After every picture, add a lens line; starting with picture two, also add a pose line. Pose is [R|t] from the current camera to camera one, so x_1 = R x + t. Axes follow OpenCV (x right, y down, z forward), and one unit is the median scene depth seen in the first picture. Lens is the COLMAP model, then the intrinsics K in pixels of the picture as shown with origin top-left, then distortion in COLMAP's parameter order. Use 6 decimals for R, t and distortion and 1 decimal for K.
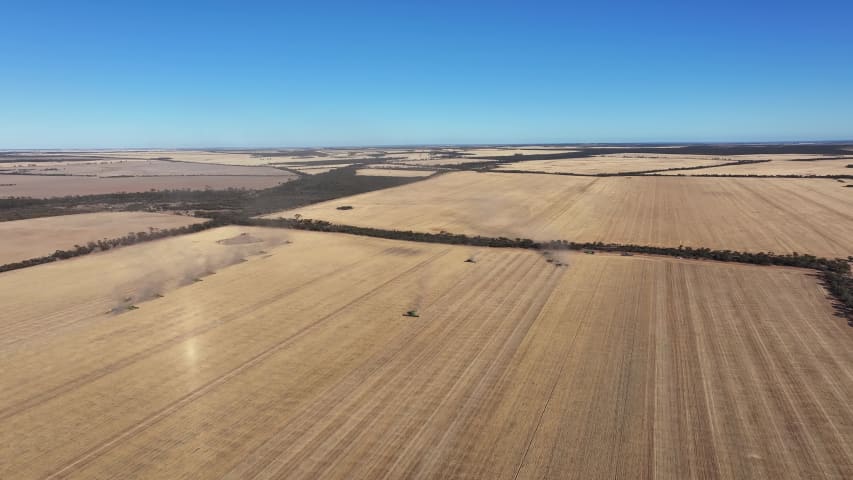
lens RADIAL K [[598.7, 0, 429.7], [0, 598.7, 240.1], [0, 0, 1]] dist [0.000536, 0.010181]
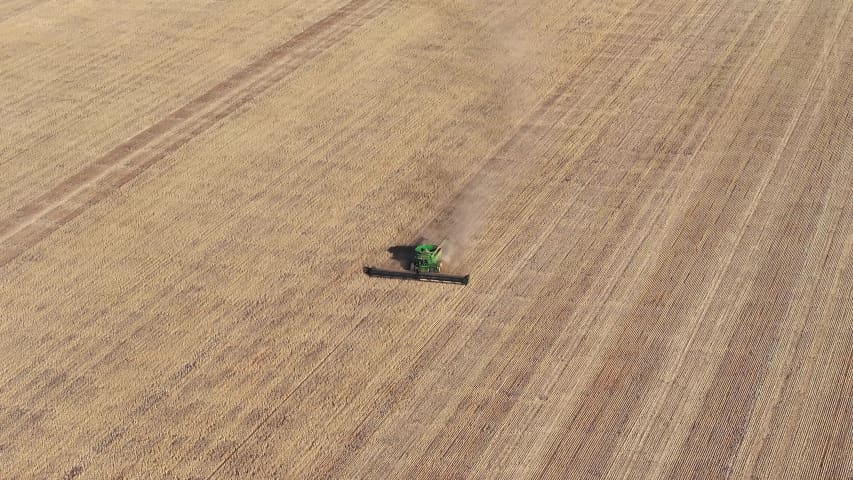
lens RADIAL K [[598.7, 0, 429.7], [0, 598.7, 240.1], [0, 0, 1]] dist [0.000536, 0.010181]
pose [[0.898039, -0.163333, 0.408470, -0.108429], [-0.046849, 0.887731, 0.457972, 0.029840], [-0.437414, -0.430413, 0.789565, 0.239083]]
